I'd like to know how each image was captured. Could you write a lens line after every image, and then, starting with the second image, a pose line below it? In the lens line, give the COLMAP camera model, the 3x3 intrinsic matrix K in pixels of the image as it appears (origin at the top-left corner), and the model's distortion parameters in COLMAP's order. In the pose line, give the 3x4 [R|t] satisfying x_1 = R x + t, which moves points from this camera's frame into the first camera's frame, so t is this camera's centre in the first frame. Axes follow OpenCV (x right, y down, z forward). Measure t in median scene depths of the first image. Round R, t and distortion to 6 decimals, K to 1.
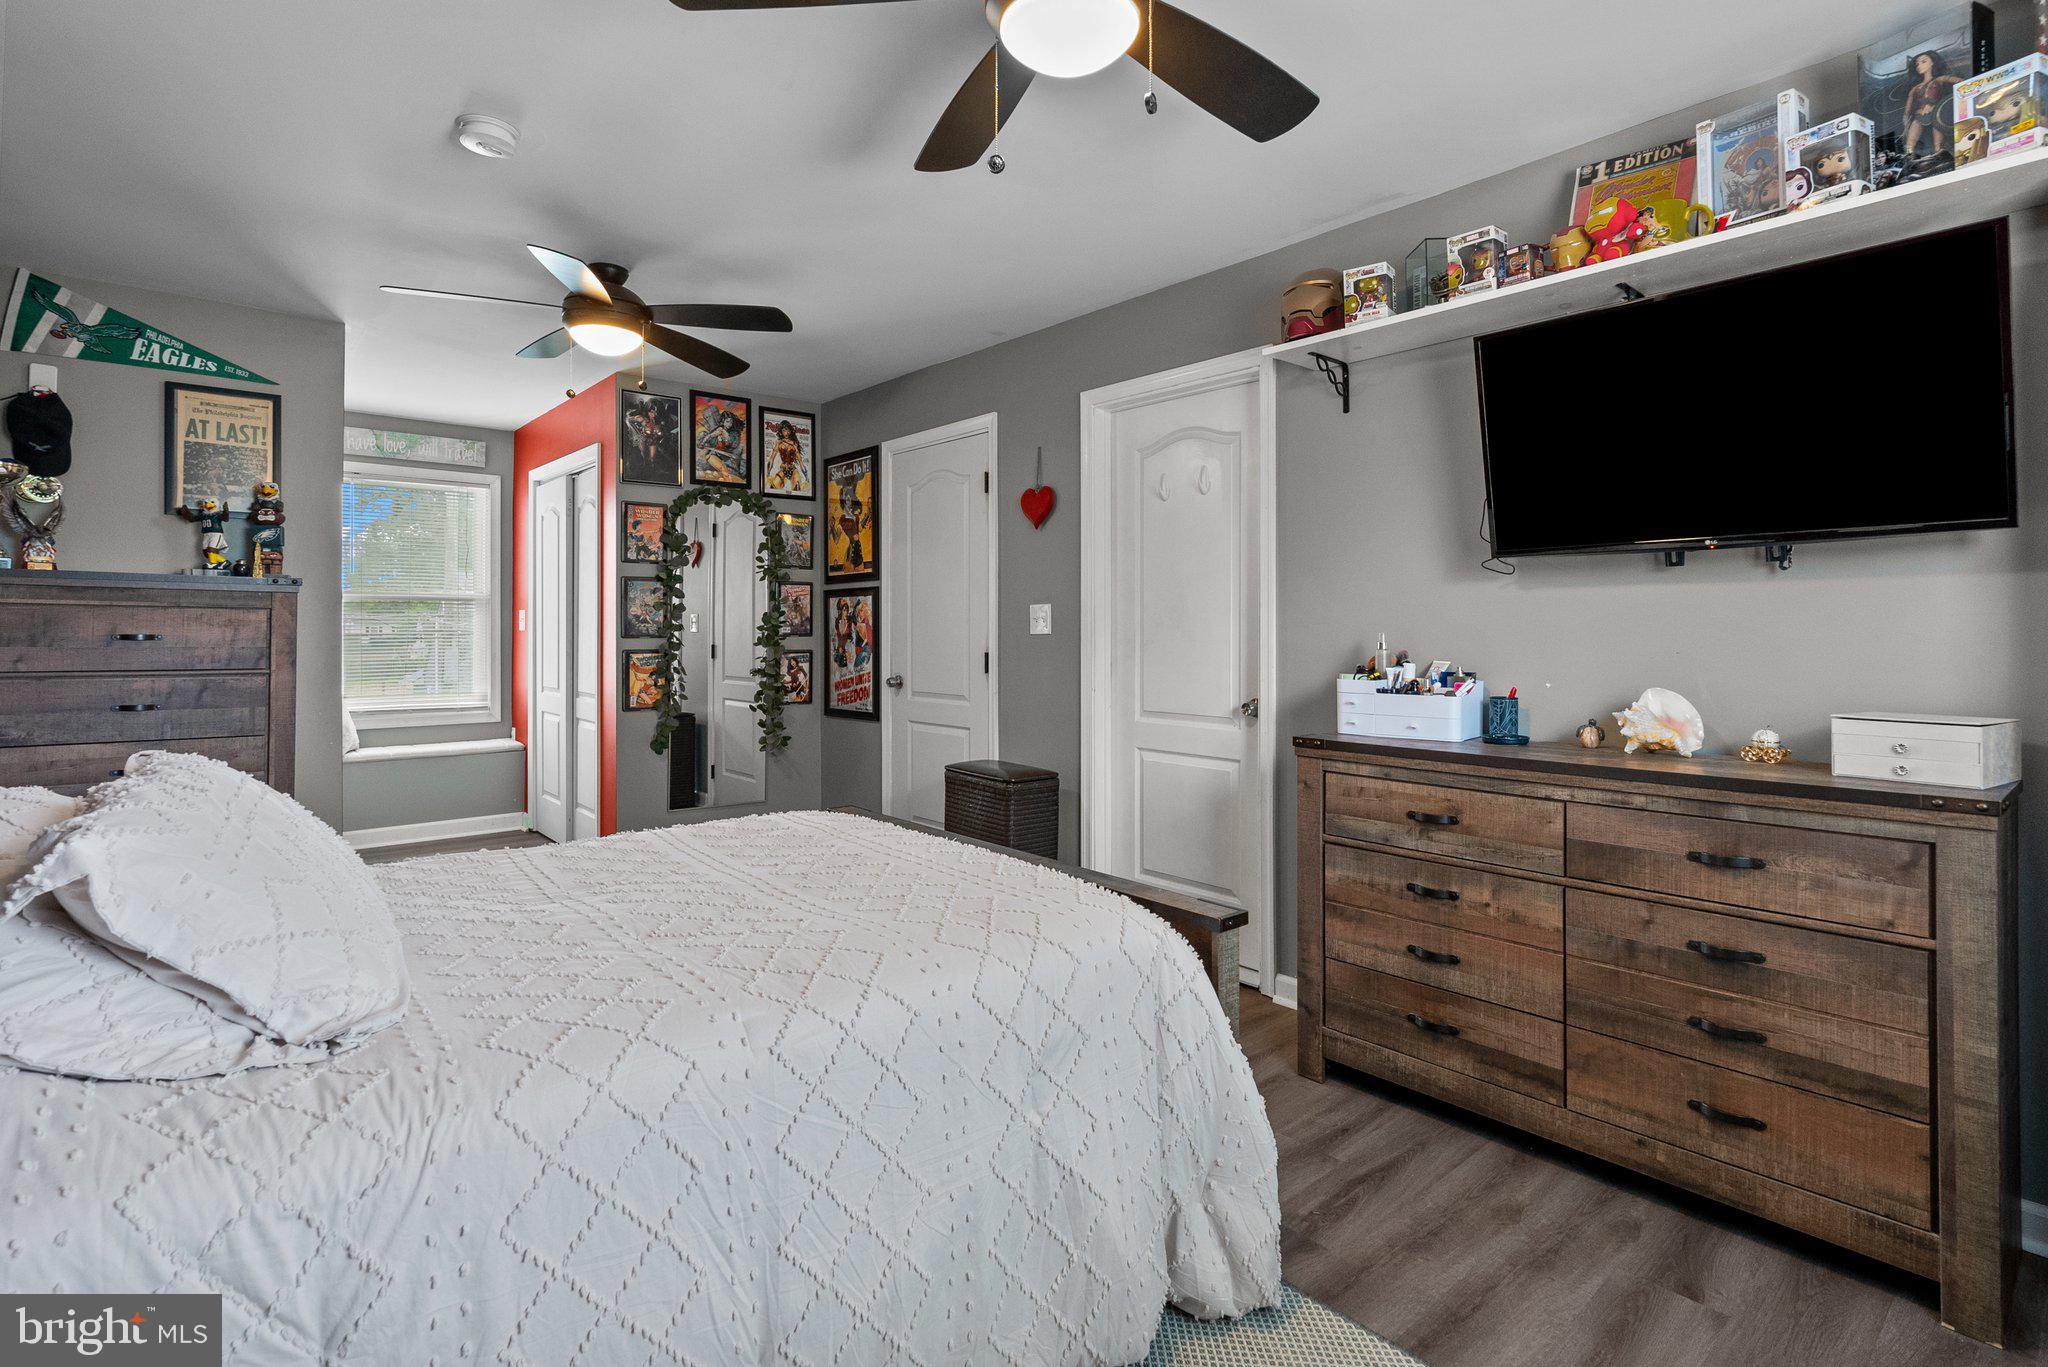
lens RADIAL K [[981.3, 0, 1032.9], [0, 981.3, 641.3], [0, 0, 1]] dist [-0.004904, -0.000494]
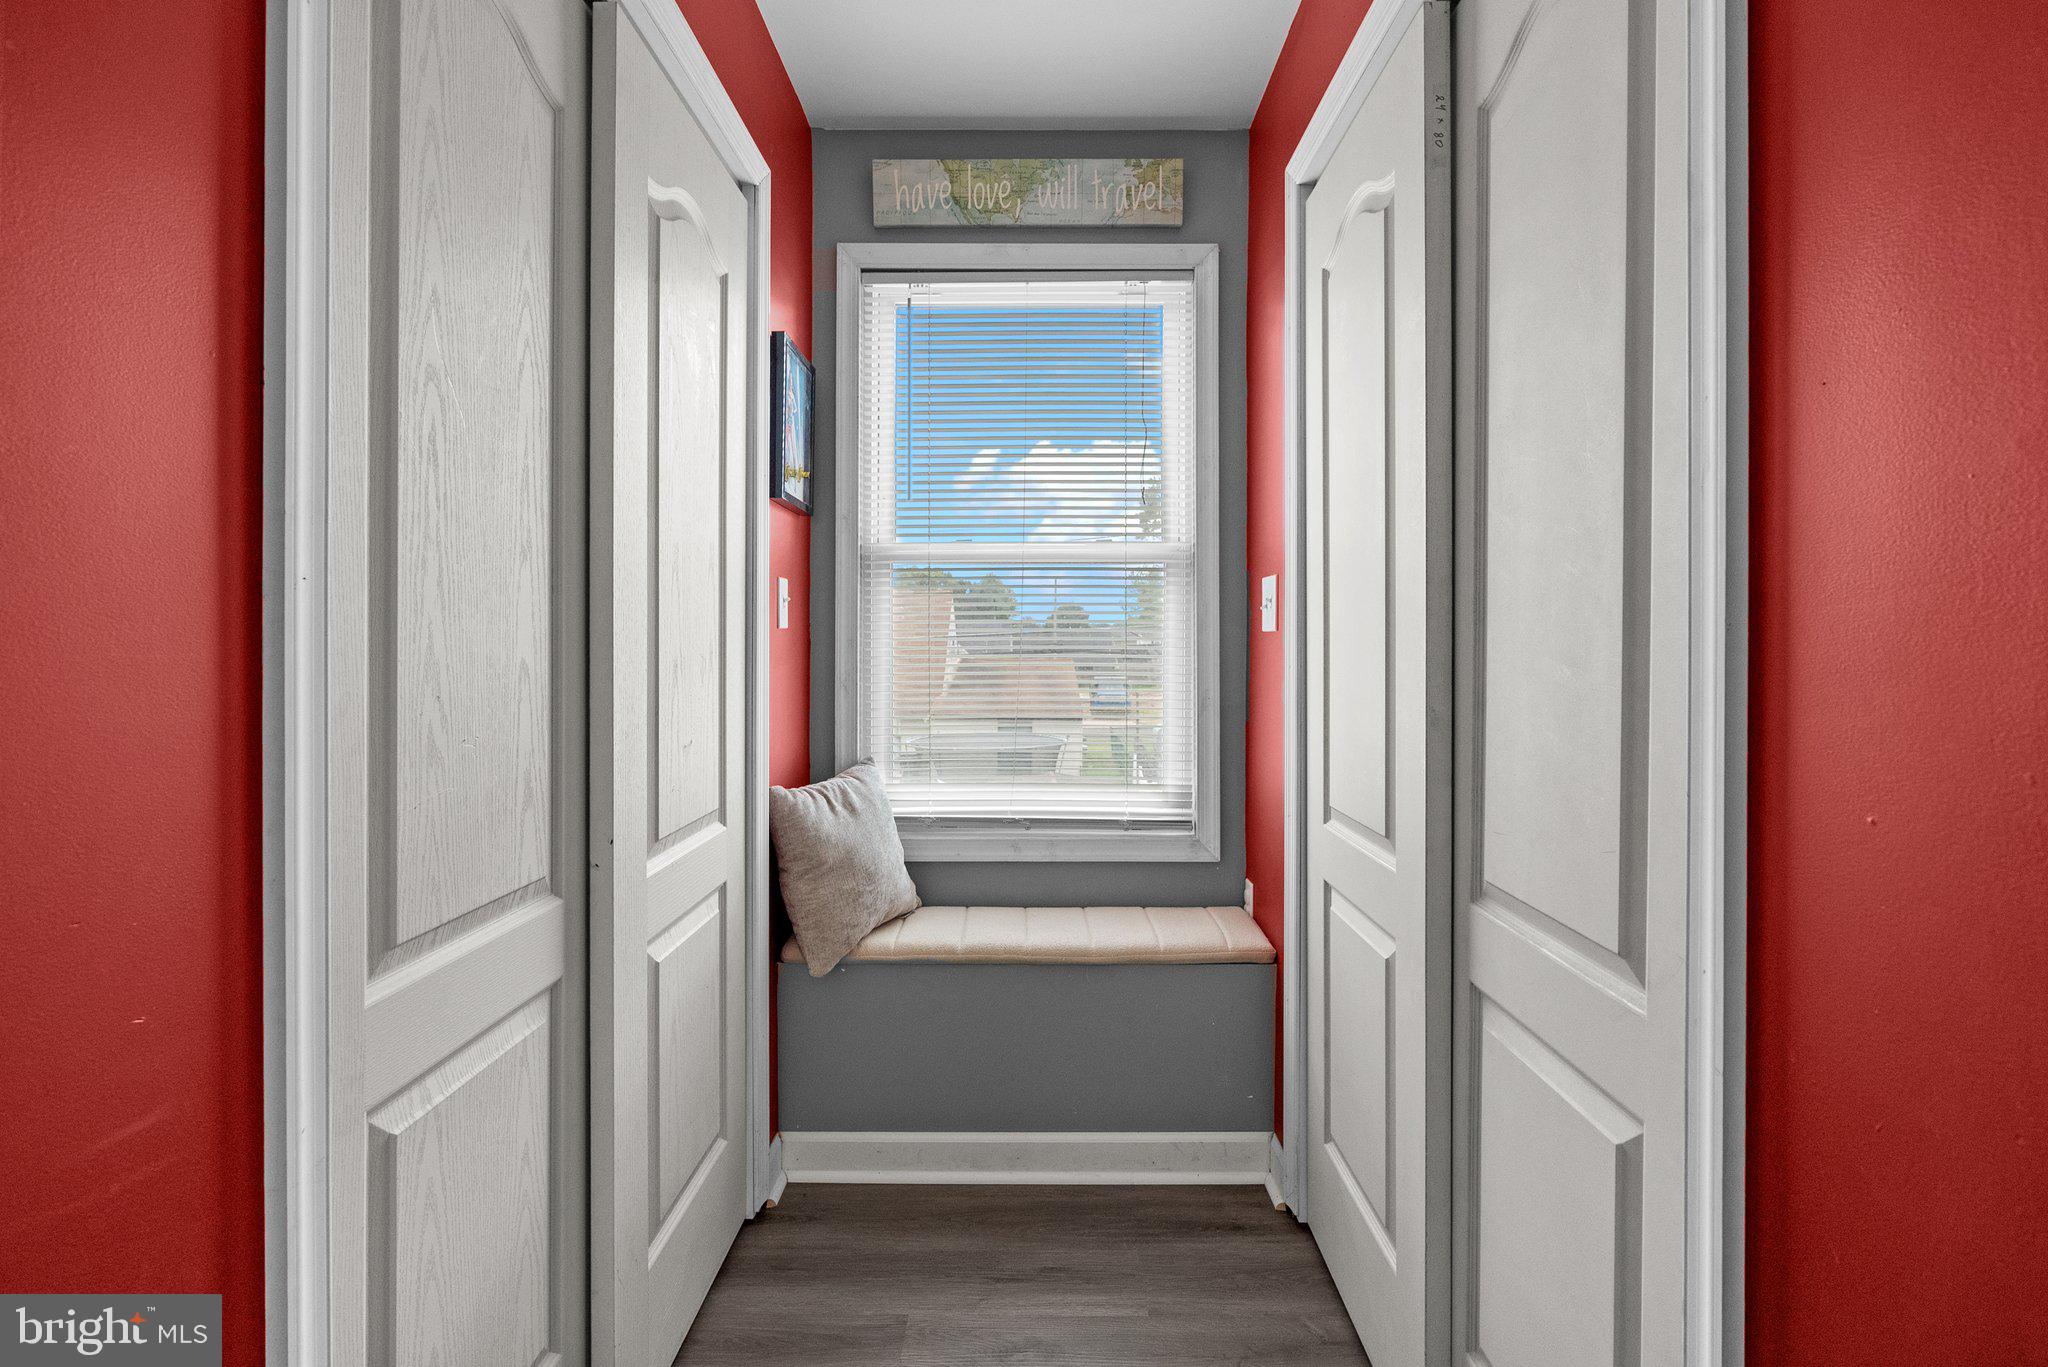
lens RADIAL K [[981.3, 0, 1032.9], [0, 981.3, 641.3], [0, 0, 1]] dist [-0.004904, -0.000494]
pose [[0.750953, -0.006697, -0.660321, -0.345007], [0.000542, 0.999954, -0.009526, -0.003446], [0.660355, 0.006795, 0.750923, 0.666254]]
